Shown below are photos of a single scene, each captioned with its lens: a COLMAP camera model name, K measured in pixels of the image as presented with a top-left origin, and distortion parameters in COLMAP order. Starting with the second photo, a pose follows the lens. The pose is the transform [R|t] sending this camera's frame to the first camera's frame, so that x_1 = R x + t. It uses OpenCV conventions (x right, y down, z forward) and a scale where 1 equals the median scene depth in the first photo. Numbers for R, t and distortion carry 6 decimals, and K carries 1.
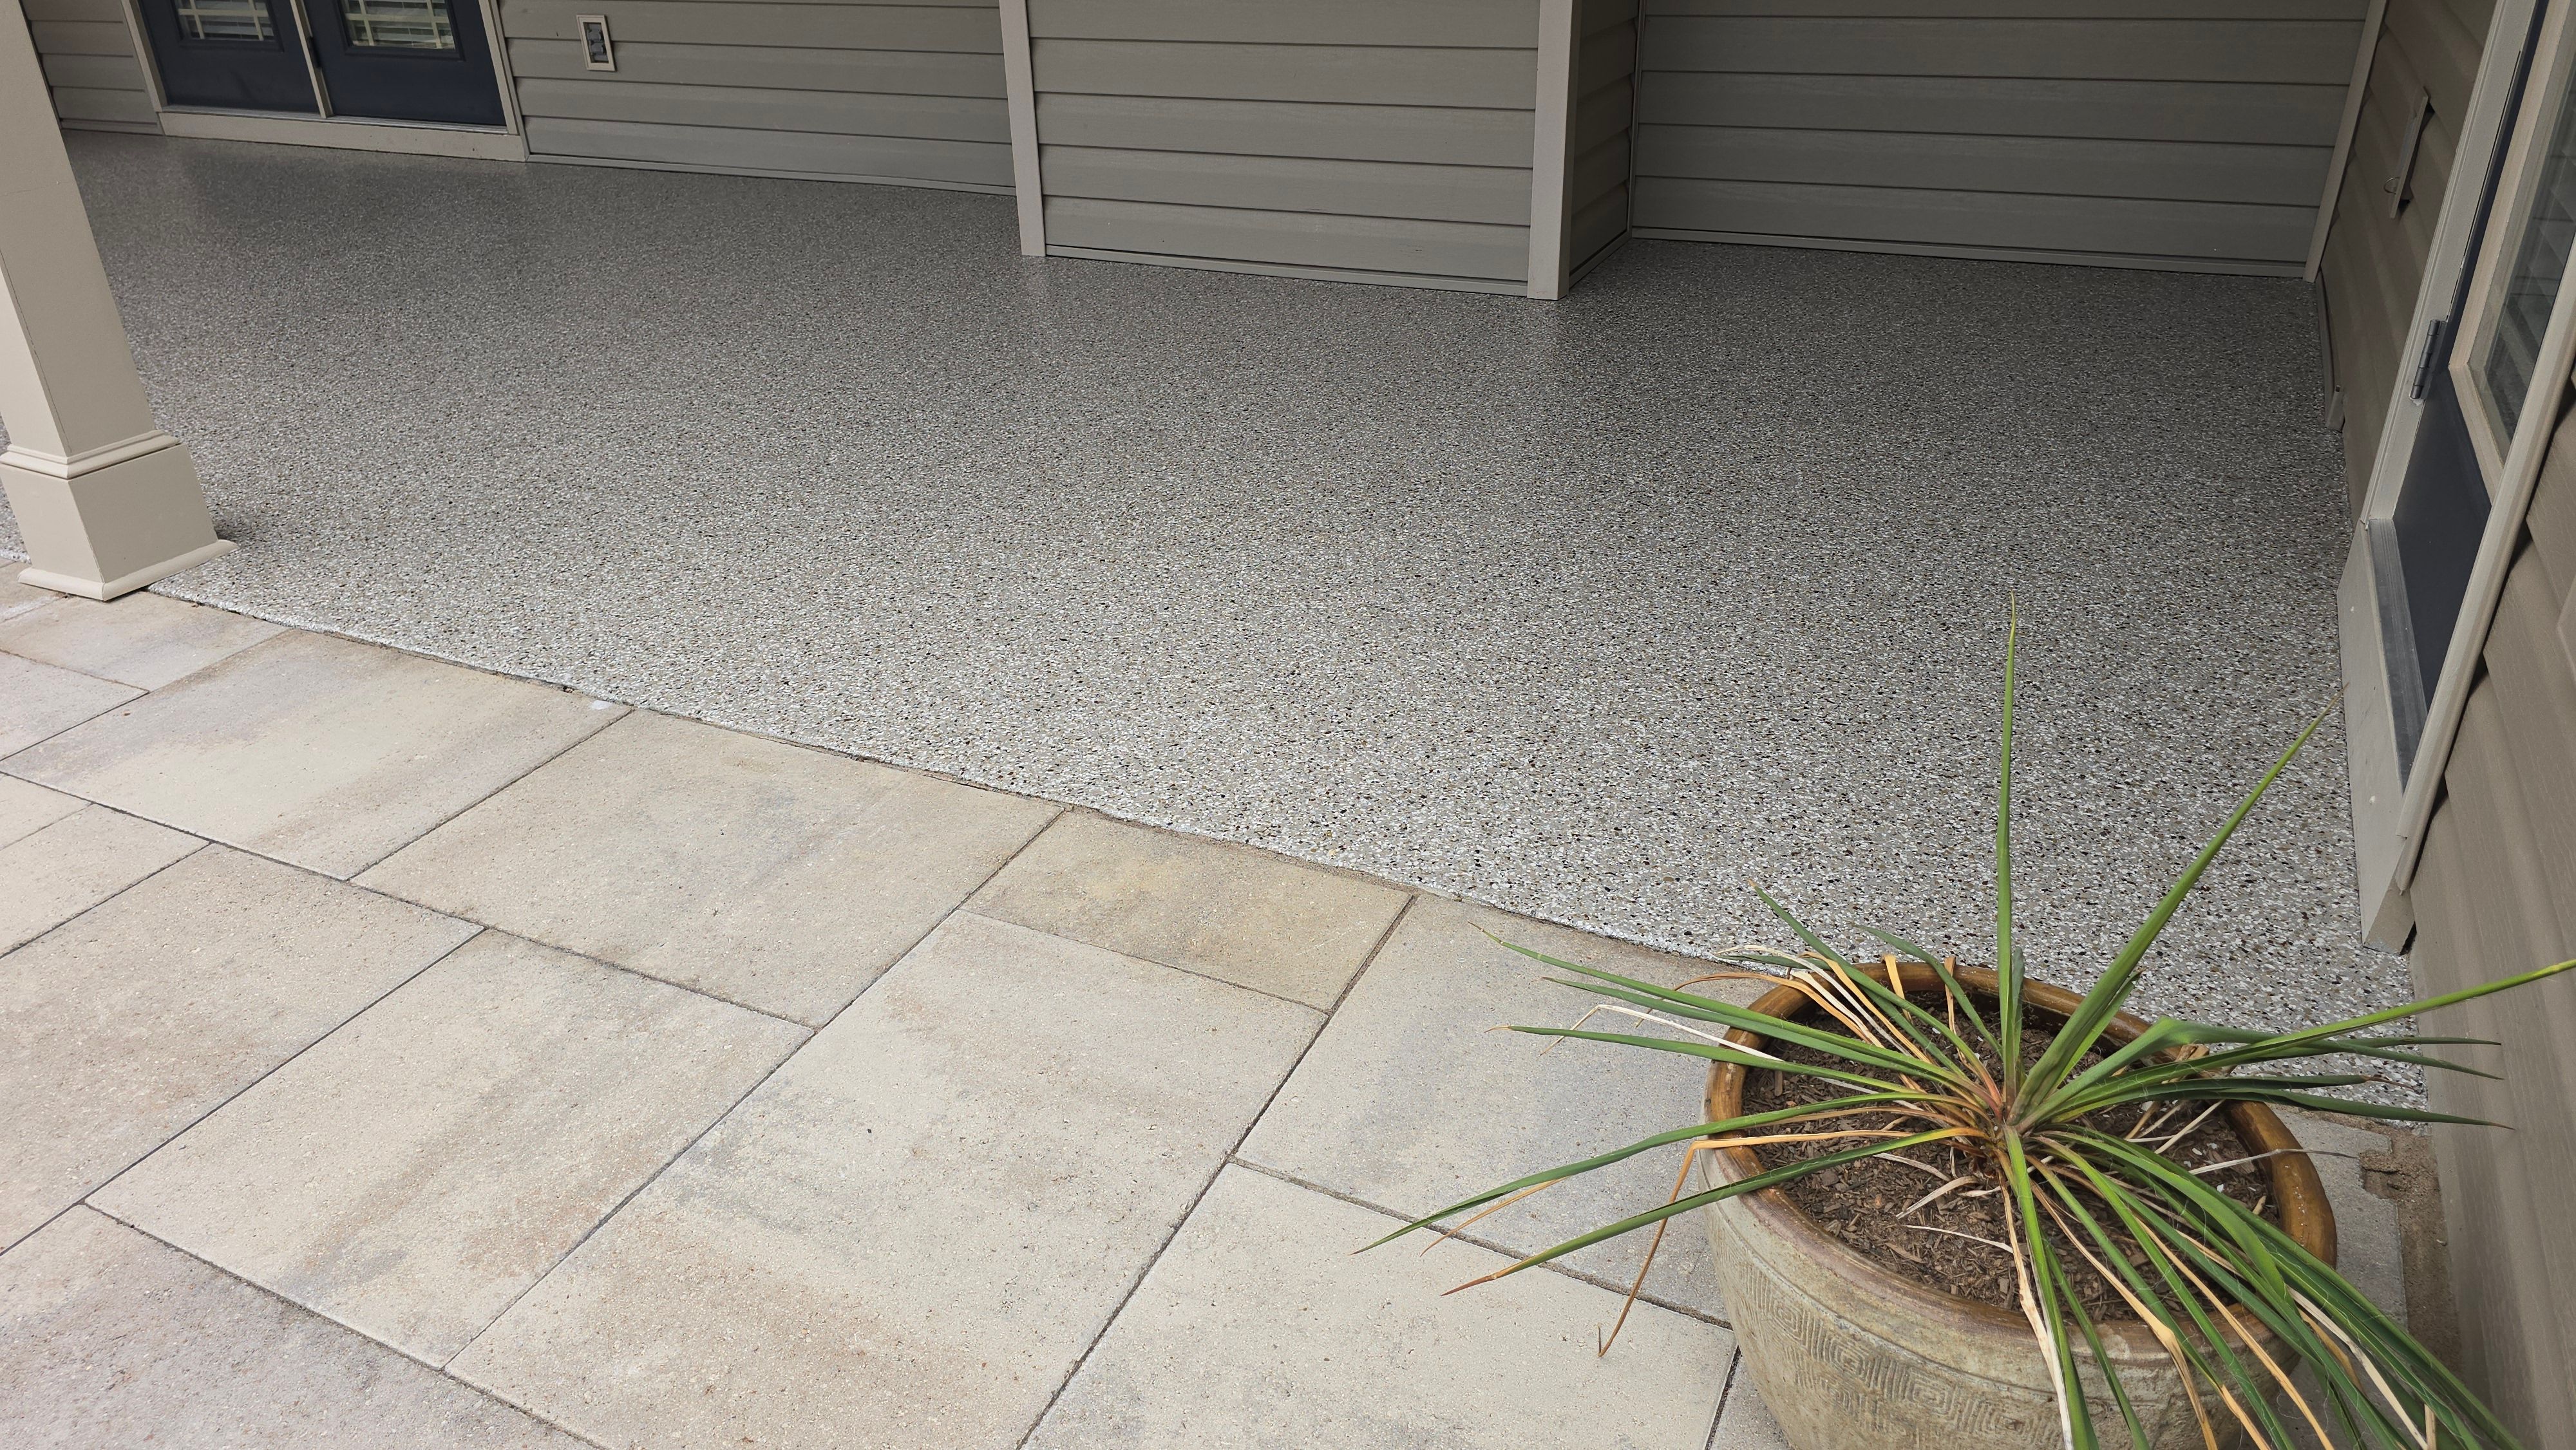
lens RADIAL K [[1742.8, 0, 1281.8], [0, 1742.8, 694.4], [0, 0, 1]] dist [0.067553, -0.063557]
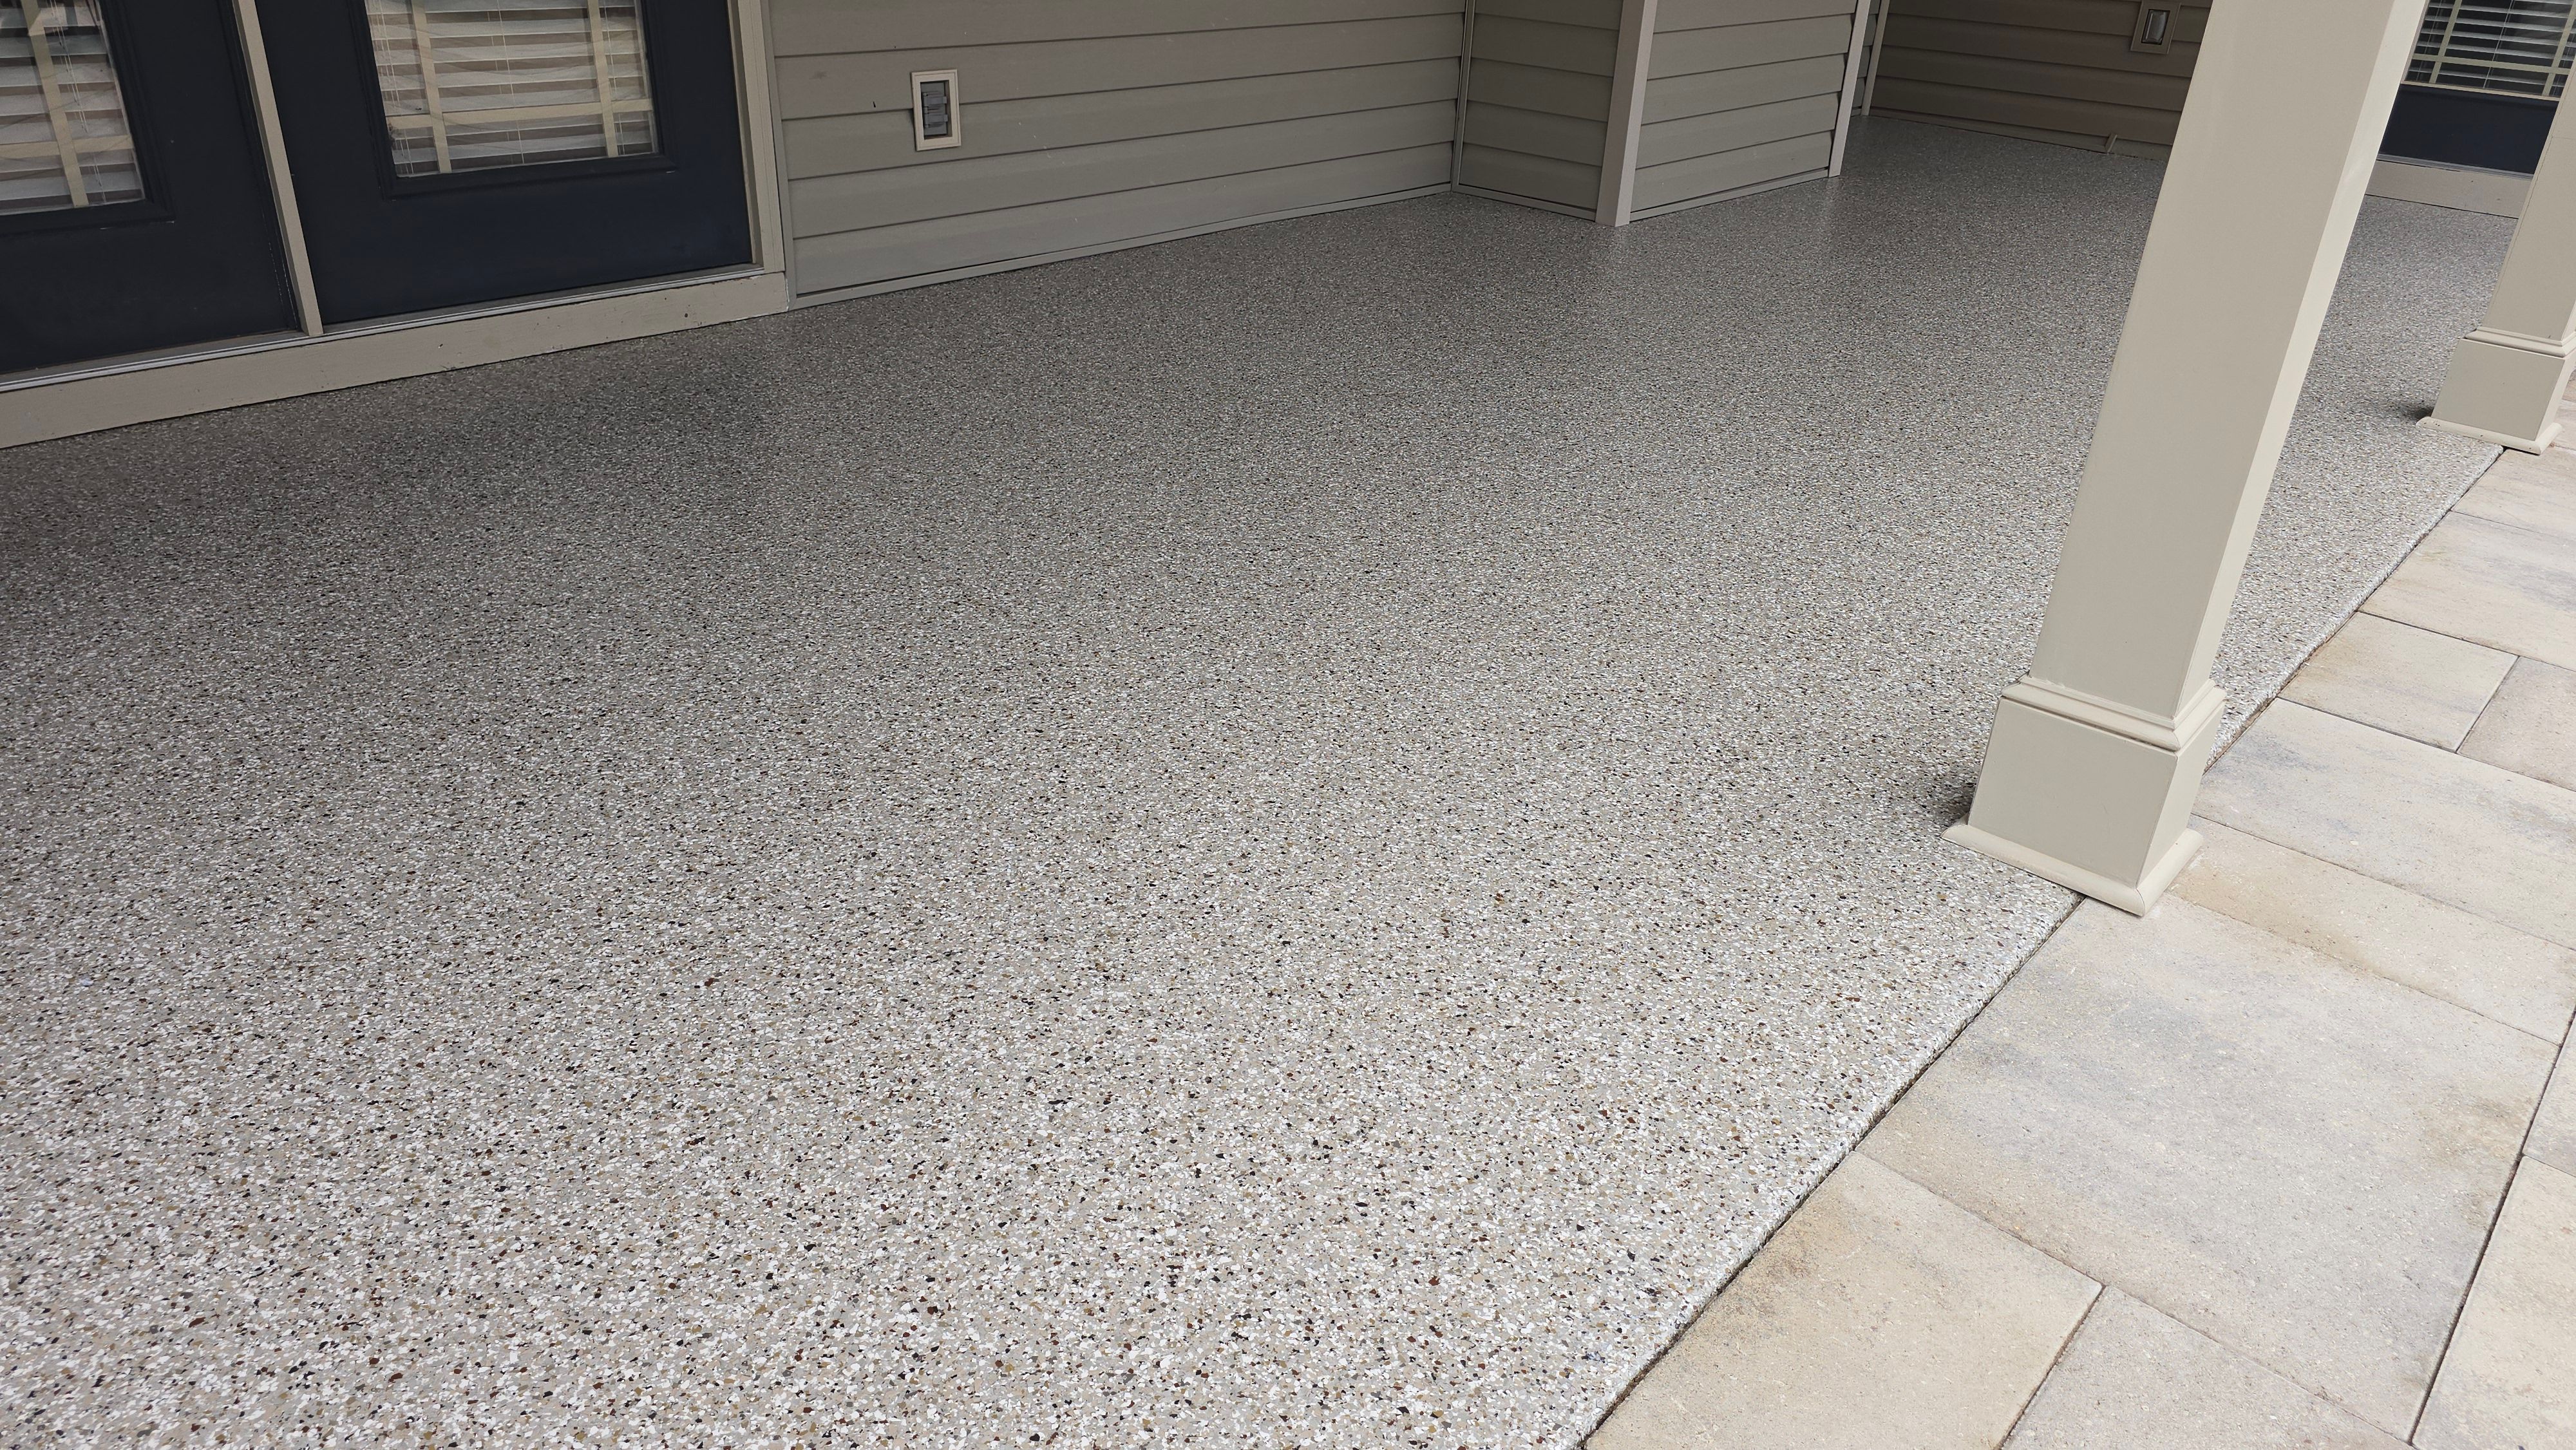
lens RADIAL K [[1742.8, 0, 1281.8], [0, 1742.8, 694.4], [0, 0, 1]] dist [0.067553, -0.063557]
pose [[0.254244, -0.385440, 0.887015, -1.067870], [0.383116, 0.882262, 0.273563, -0.302085], [-0.888022, 0.270277, 0.371978, 0.679694]]
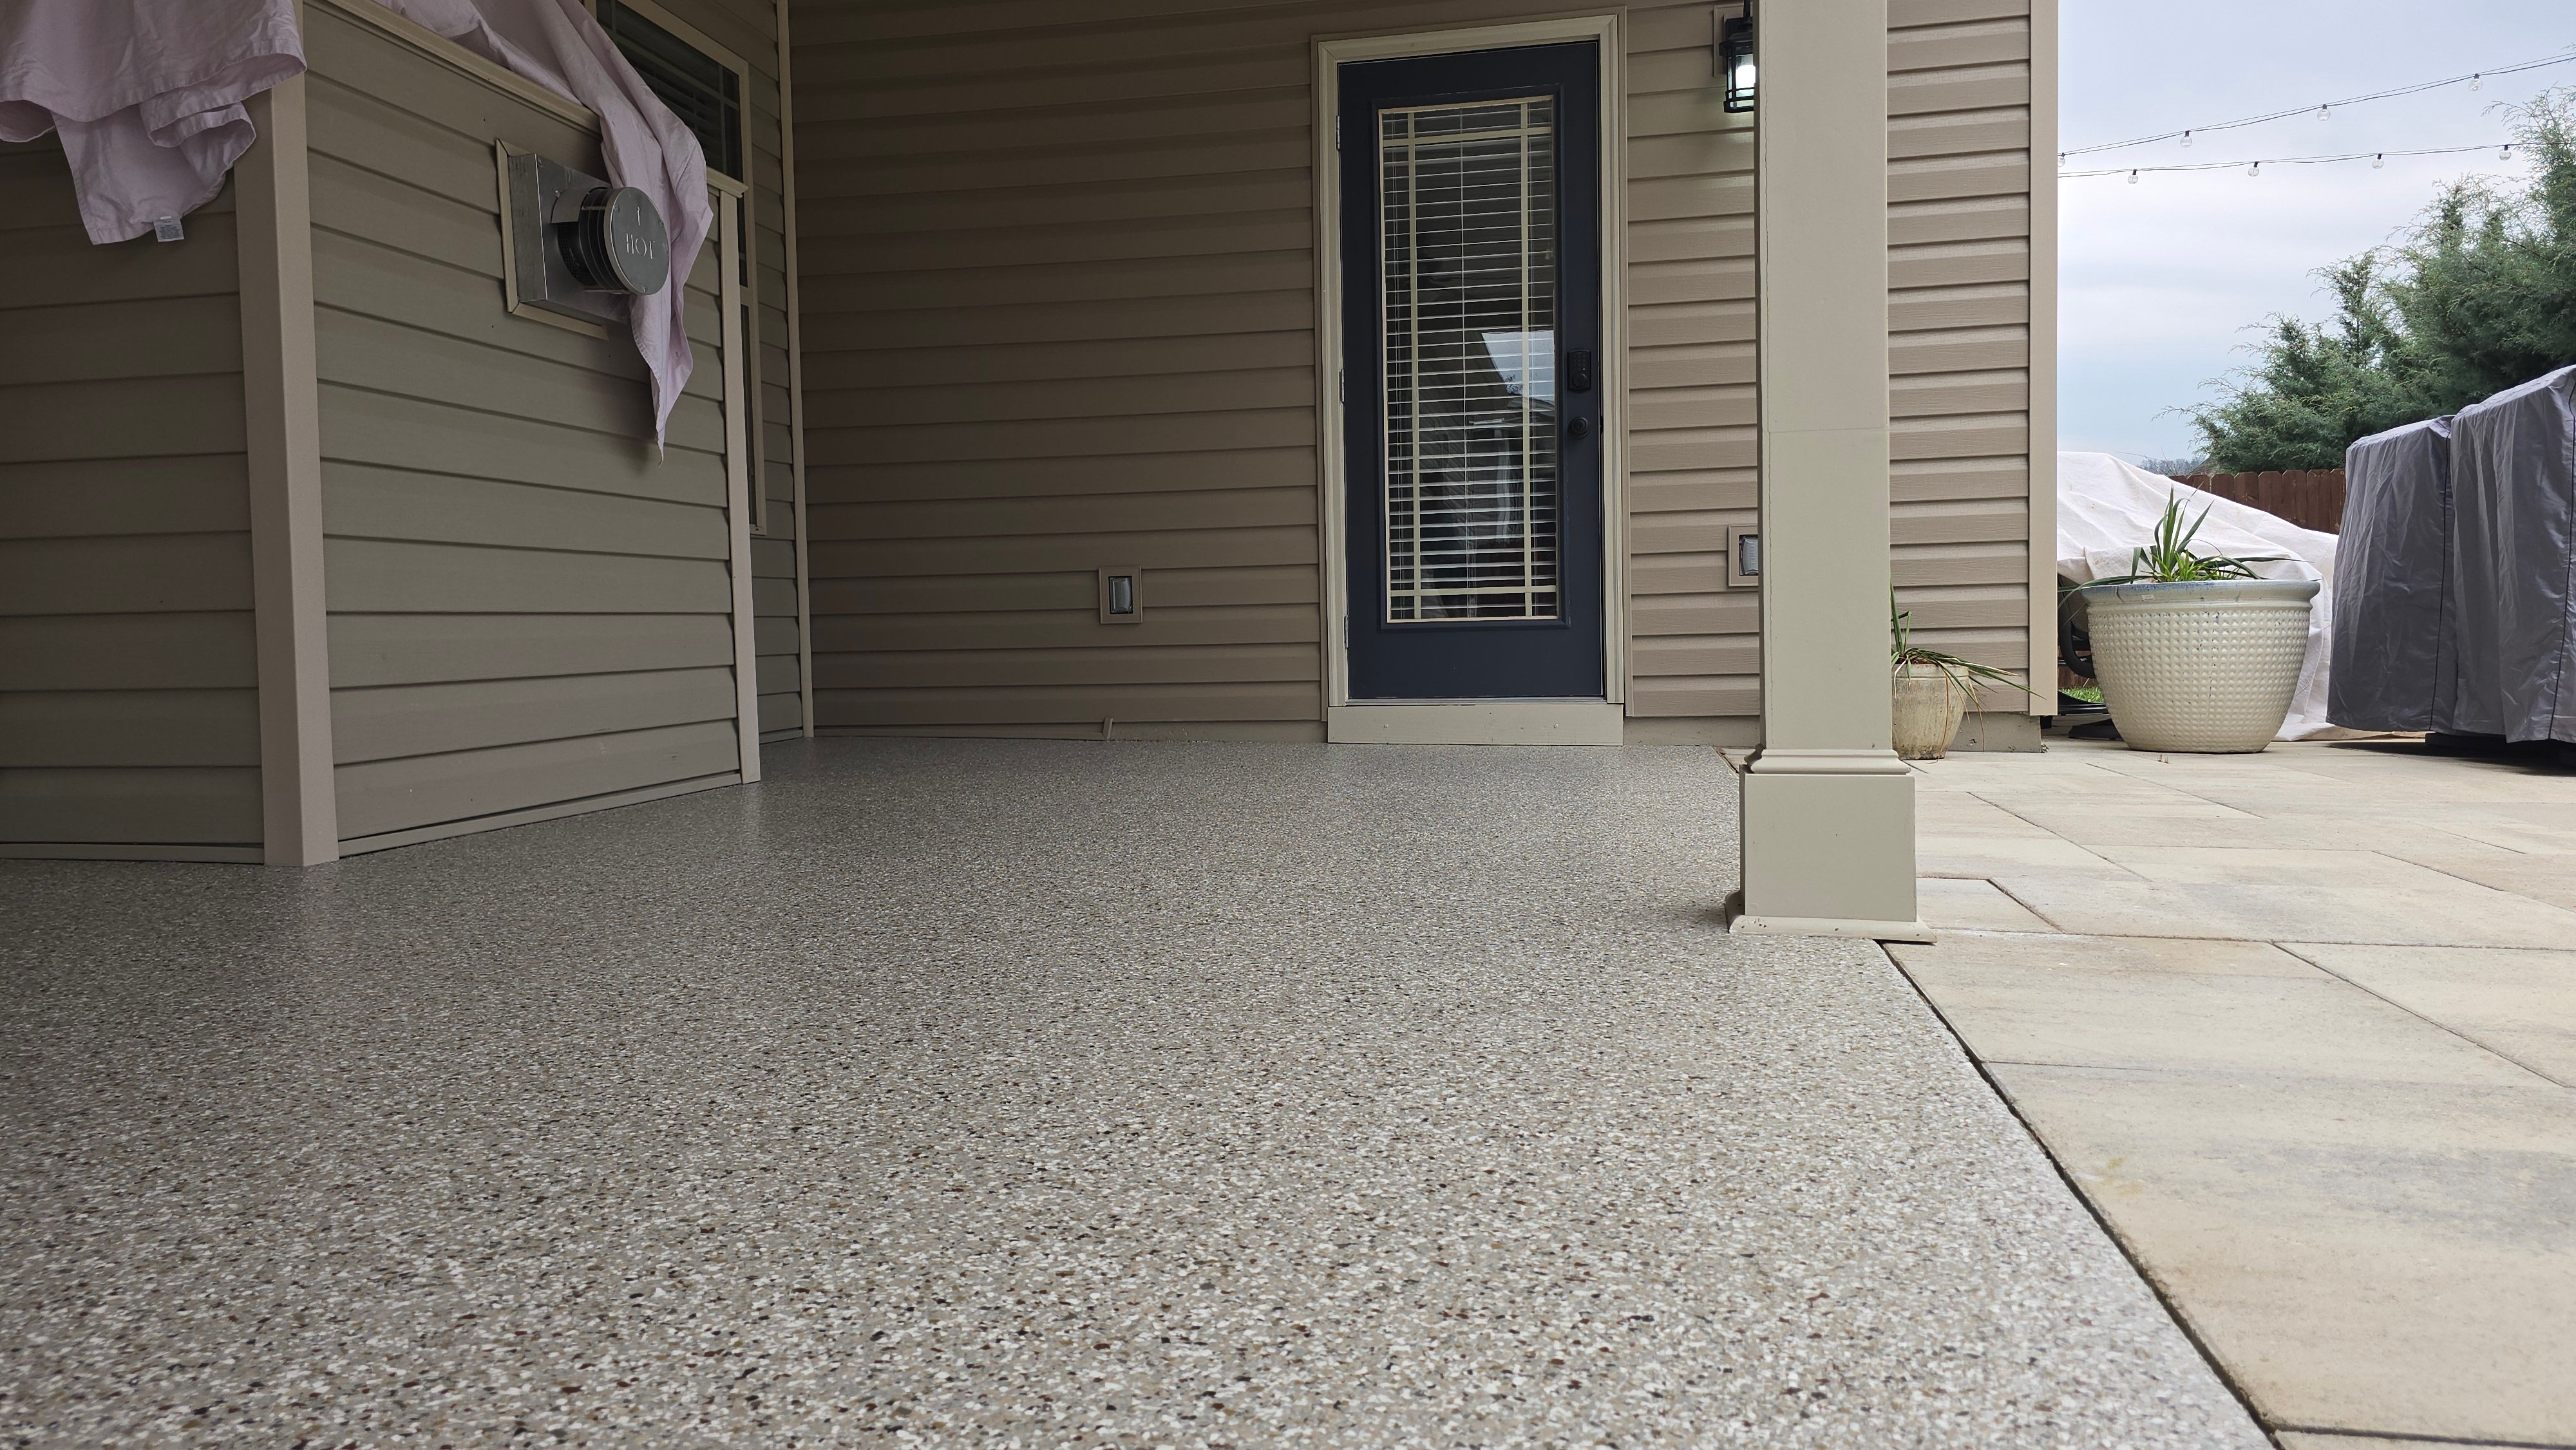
lens RADIAL K [[1734.4, 0, 1284.7], [0, 1734.4, 688.1], [0, 0, 1]] dist [0.114948, -0.147329]
pose [[-0.272920, 0.005100, 0.962023, -0.663569], [0.456881, 0.880709, 0.124946, -0.181463], [-0.846625, 0.473630, -0.242693, 0.665546]]
